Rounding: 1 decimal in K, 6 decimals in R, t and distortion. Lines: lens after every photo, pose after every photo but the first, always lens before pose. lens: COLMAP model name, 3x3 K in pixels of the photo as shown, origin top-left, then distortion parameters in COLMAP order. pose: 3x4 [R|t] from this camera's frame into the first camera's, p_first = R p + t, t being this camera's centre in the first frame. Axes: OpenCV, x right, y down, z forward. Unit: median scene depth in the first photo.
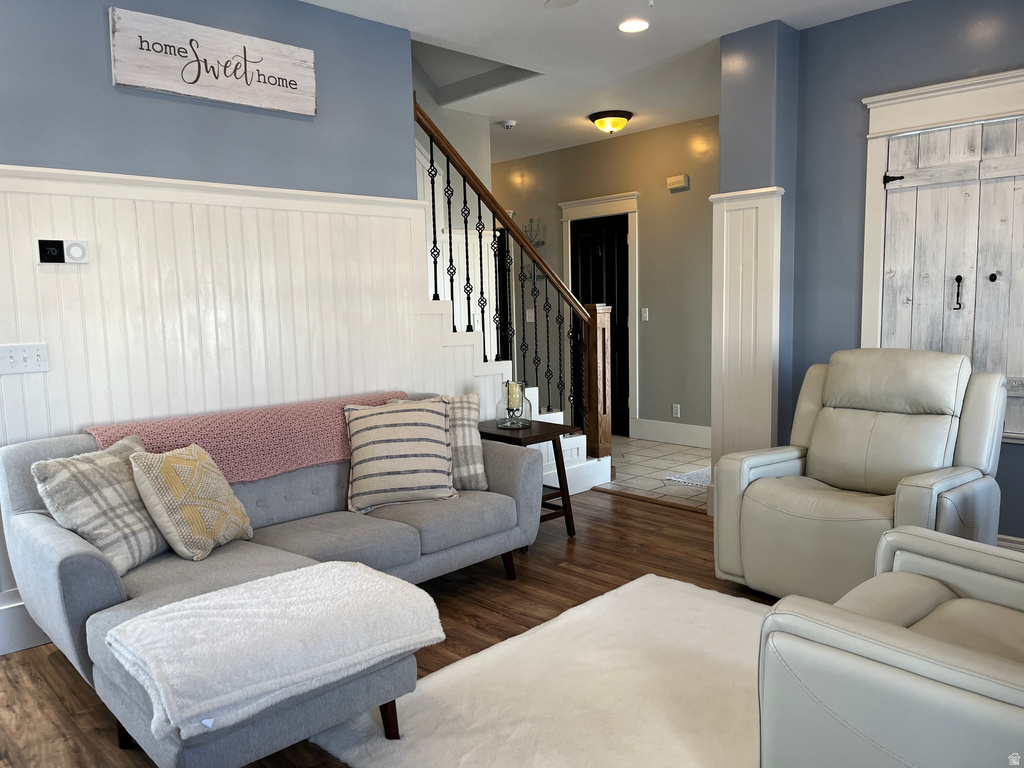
lens RADIAL K [[776.8, 0, 513.4], [0, 776.8, 383.8], [0, 0, 1]] dist [0.046740, -0.072800]
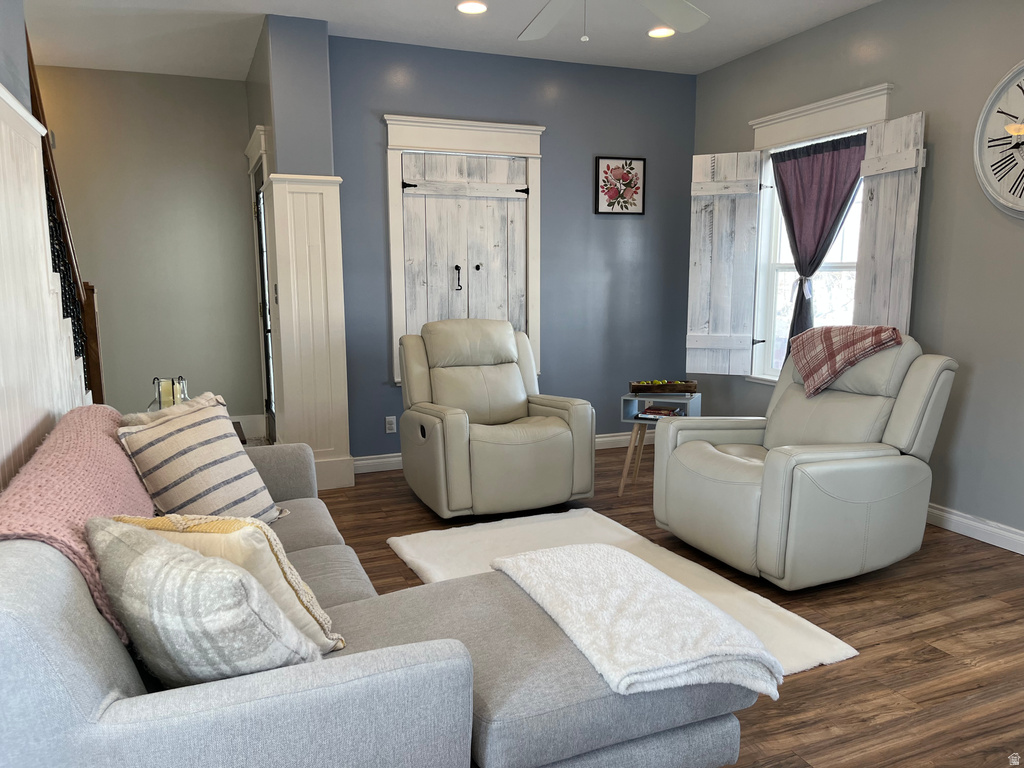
lens RADIAL K [[776.8, 0, 513.2], [0, 776.8, 387.7], [0, 0, 1]] dist [0.046740, -0.072800]
pose [[0.370388, -0.107777, 0.922603, -0.456730], [0.094150, 0.992486, 0.078143, -0.015460], [-0.924093, 0.057920, 0.377753, 0.278299]]
